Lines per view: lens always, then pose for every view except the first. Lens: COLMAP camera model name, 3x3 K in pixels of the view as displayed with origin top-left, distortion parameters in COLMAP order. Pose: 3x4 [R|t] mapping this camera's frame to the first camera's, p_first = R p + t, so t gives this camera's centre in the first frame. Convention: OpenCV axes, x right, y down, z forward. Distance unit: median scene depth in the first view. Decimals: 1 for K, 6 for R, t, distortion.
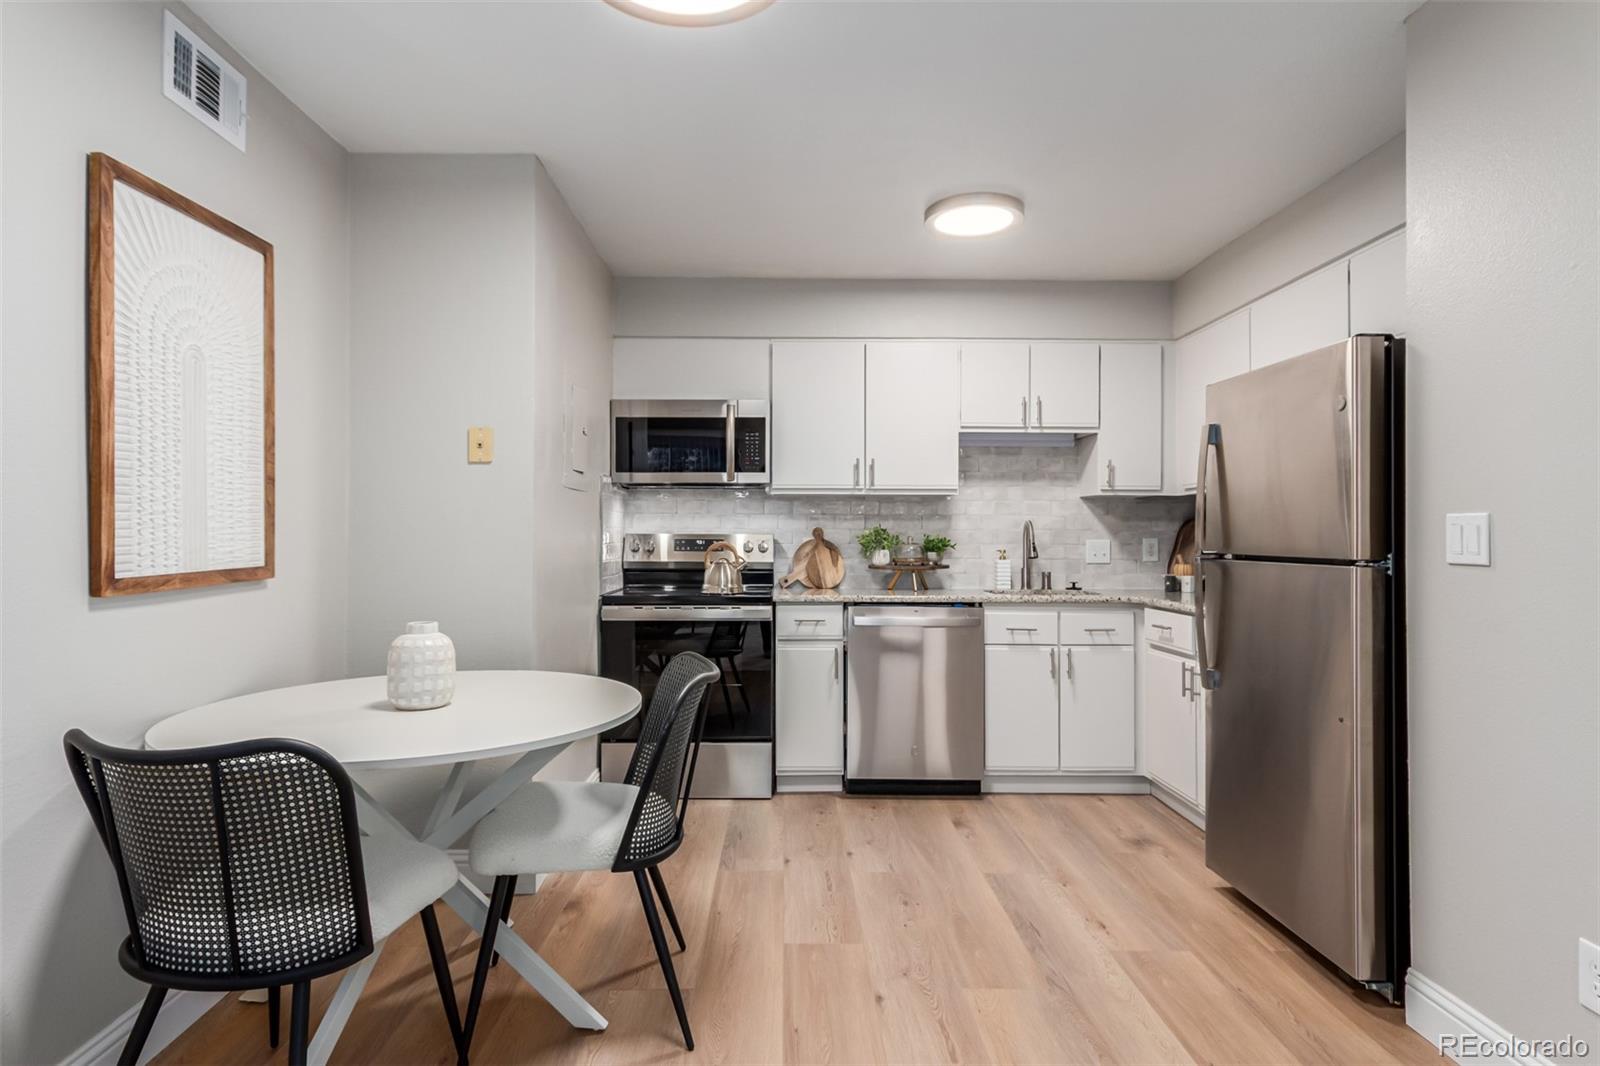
lens RADIAL K [[861.5, 0, 787.6], [0, 861.5, 522.2], [0, 0, 1]] dist [0.004258, 0.003833]
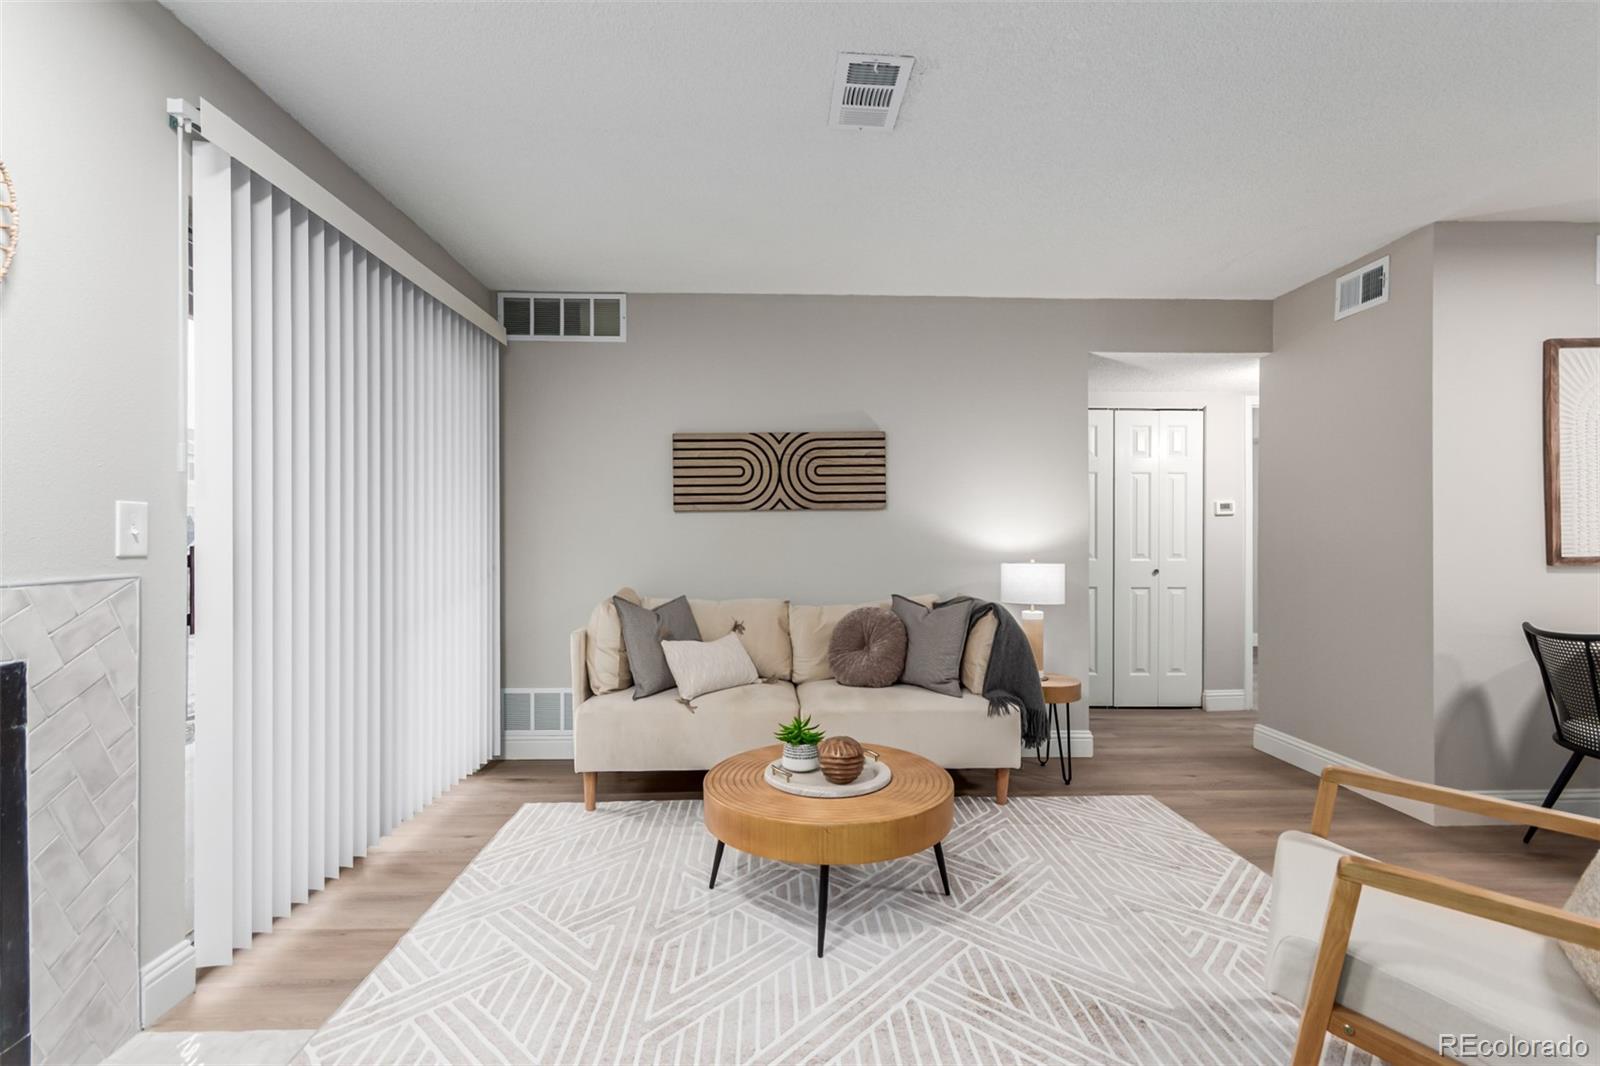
lens RADIAL K [[749.3, 0, 797.7], [0, 749.3, 536.5], [0, 0, 1]] dist [0.005188, 0.000662]
pose [[0.018314, 0.000962, -0.999832, 0.418183], [0.013952, 0.999902, 0.001218, -0.002601], [0.999735, -0.013971, 0.018299, -0.350680]]
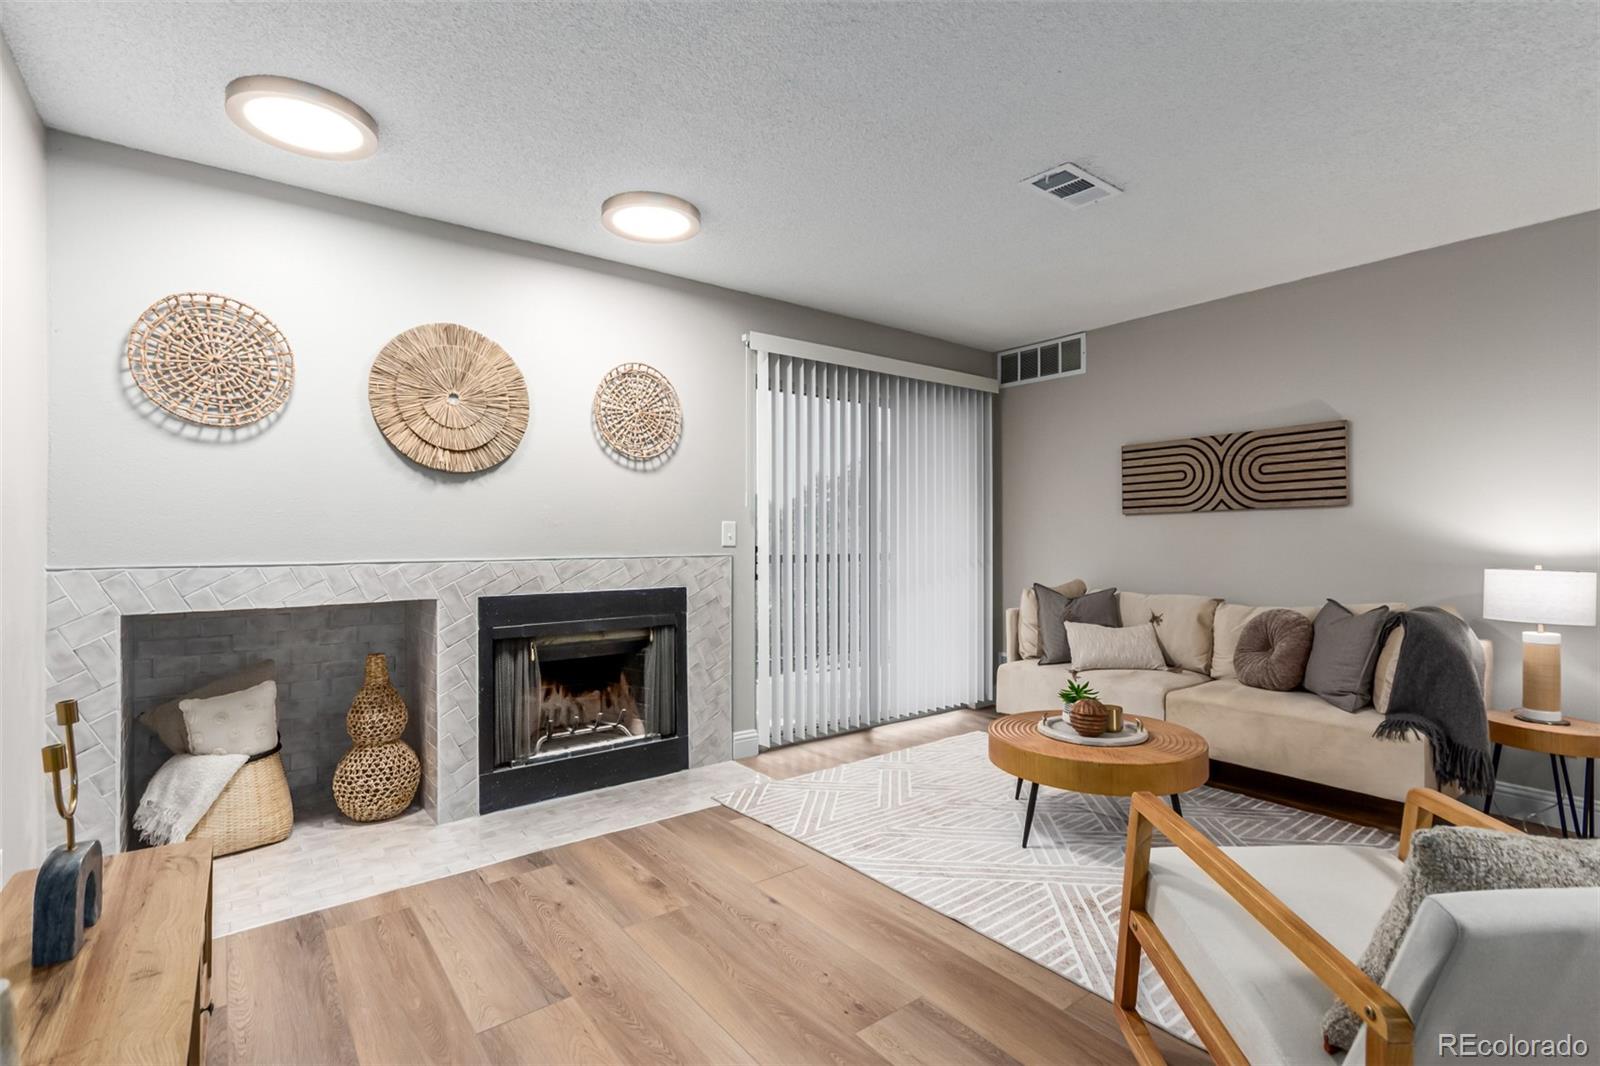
lens RADIAL K [[749.3, 0, 799.1], [0, 749.3, 538.4], [0, 0, 1]] dist [0.005188, 0.000662]
pose [[-0.796506, 0.001981, -0.604627, 0.494670], [0.010828, 0.999881, -0.010988, 0.006312], [0.604533, -0.015299, -0.796433, 0.131925]]
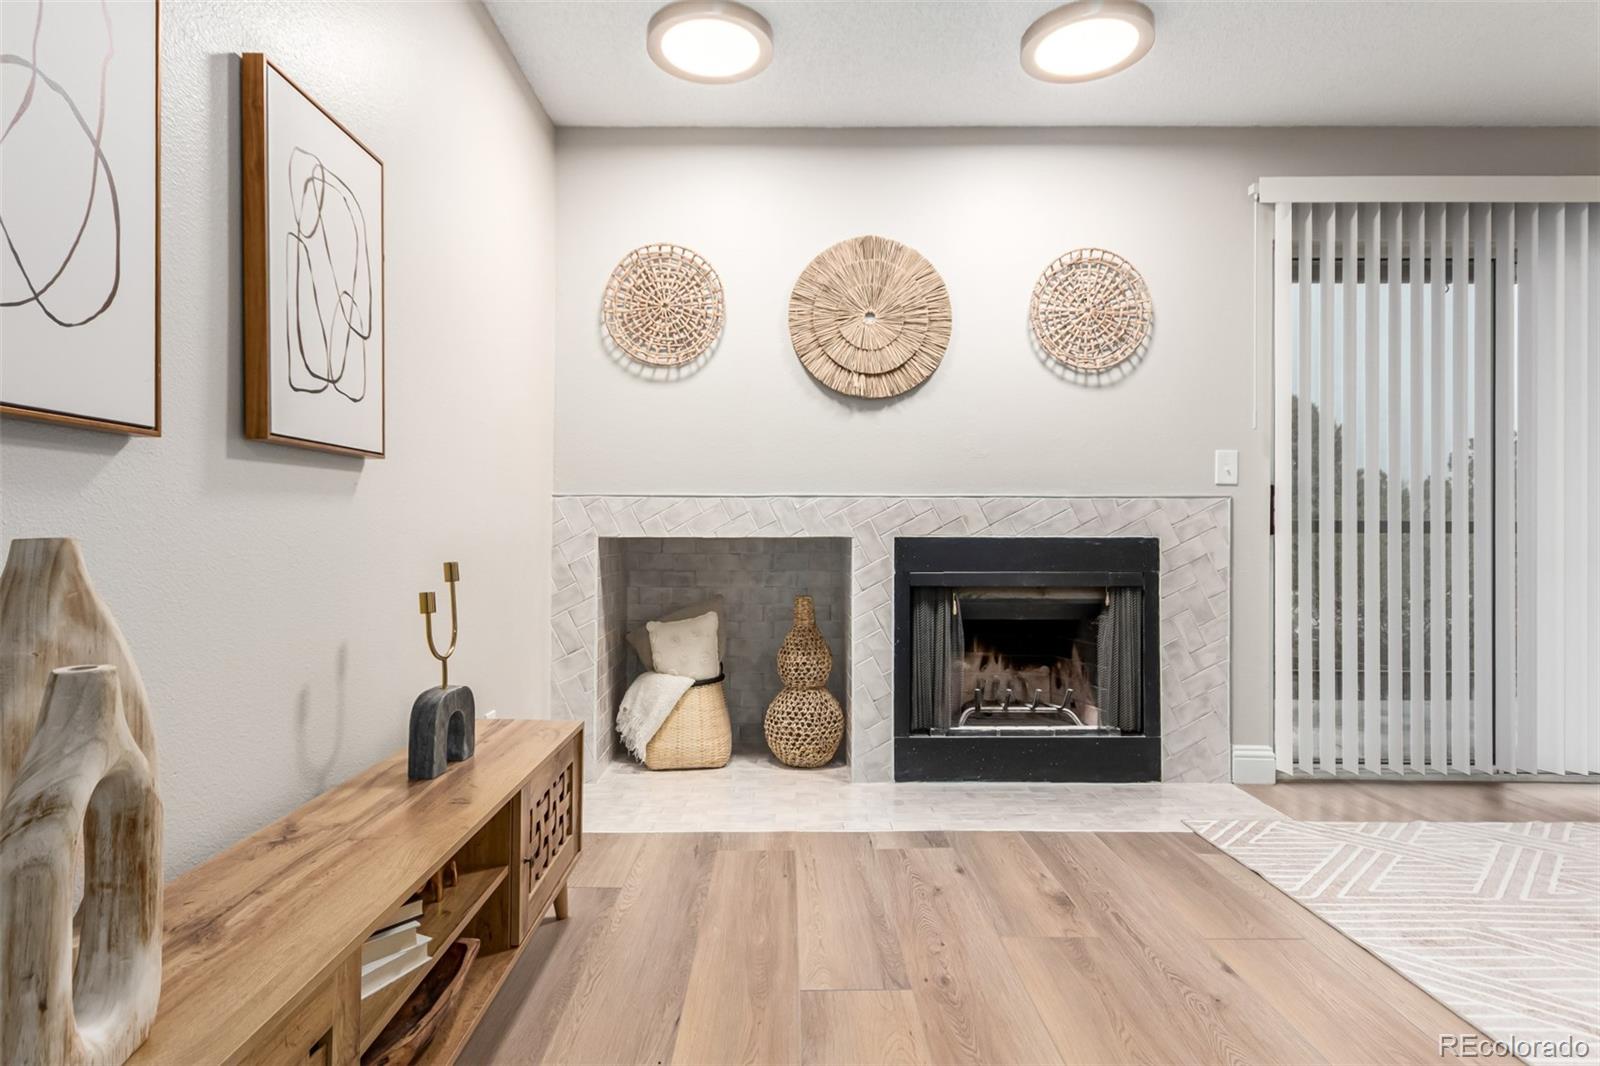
lens RADIAL K [[861.5, 0, 786.4], [0, 861.5, 524.7], [0, 0, 1]] dist [0.004258, 0.003833]
pose [[-0.999966, -0.003802, 0.007361, 0.375761], [-0.003965, 0.999745, -0.022234, 0.065724], [-0.007275, -0.022262, -0.999726, 0.107229]]
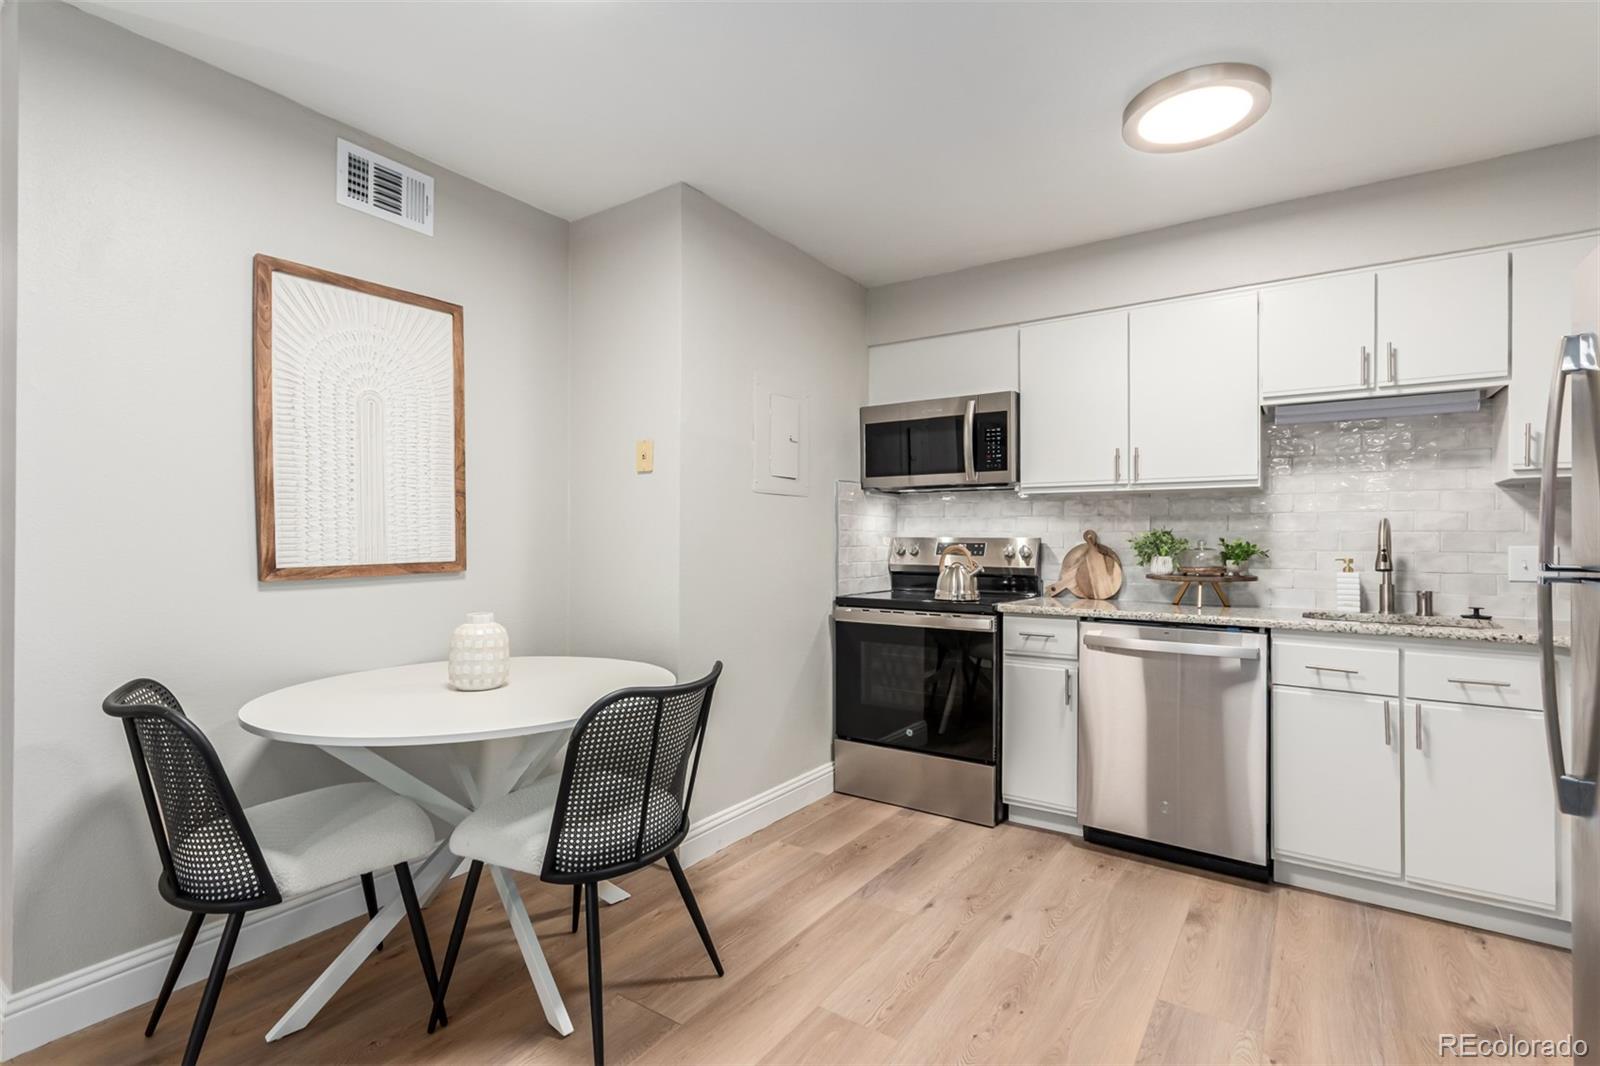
lens RADIAL K [[749.3, 0, 805.6], [0, 749.3, 531.6], [0, 0, 1]] dist [0.005188, 0.000662]
pose [[0.824273, -0.005418, -0.566166, 0.274051], [0.006689, 0.999978, 0.000169, 0.006618], [0.566152, -0.003926, 0.824291, 0.243837]]
